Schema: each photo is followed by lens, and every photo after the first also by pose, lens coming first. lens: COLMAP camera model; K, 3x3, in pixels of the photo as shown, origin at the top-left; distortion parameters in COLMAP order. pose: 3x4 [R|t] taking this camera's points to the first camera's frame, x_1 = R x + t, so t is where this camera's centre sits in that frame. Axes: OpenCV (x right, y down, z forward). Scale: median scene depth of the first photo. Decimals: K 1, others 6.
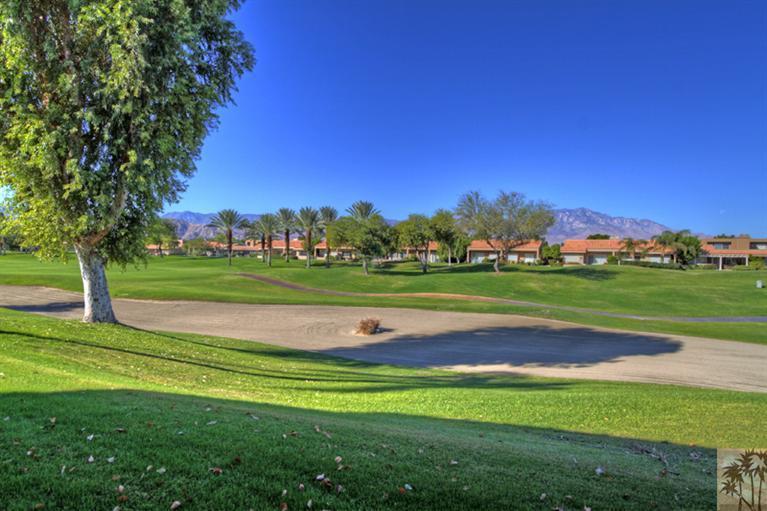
lens RADIAL K [[393.6, 0, 392.4], [0, 393.6, 256.1], [0, 0, 1]] dist [-0.004296, 0.000540]
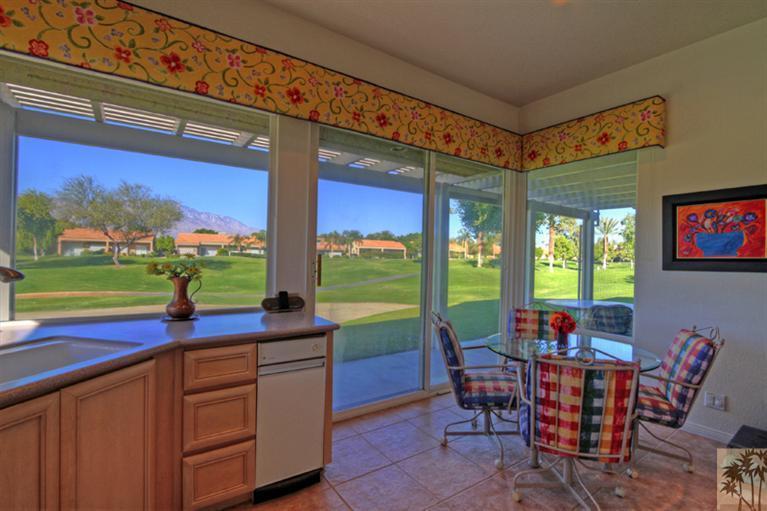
lens RADIAL K [[364.3, 0, 389.7], [0, 364.3, 258.3], [0, 0, 1]] dist [-0.011011, 0.000388]
pose [[0.549146, -0.016843, 0.835557, -0.093699], [-0.007674, 0.999653, 0.025194, -0.002769], [-0.835691, -0.020247, 0.548826, -0.027716]]
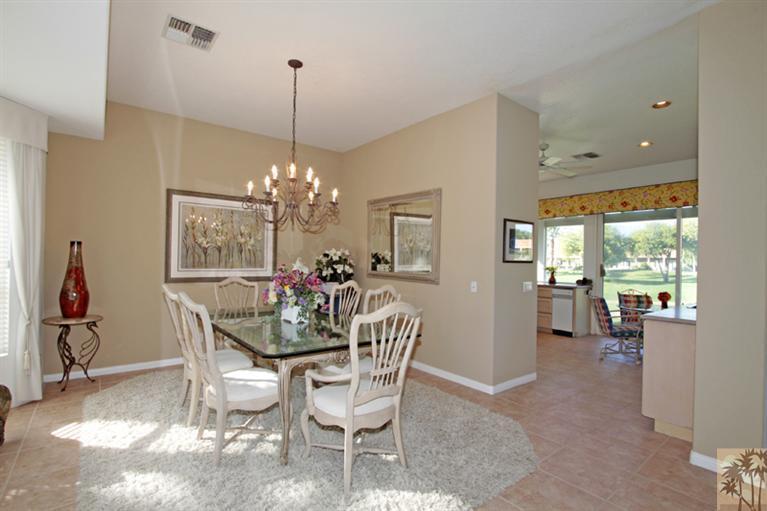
lens RADIAL K [[364.3, 0, 389.7], [0, 364.3, 258.3], [0, 0, 1]] dist [-0.011011, 0.000388]
pose [[0.867429, -0.011453, -0.497429, -0.065209], [0.003000, 0.999837, -0.017789, -0.002160], [0.497551, 0.013939, 0.867323, -0.114151]]
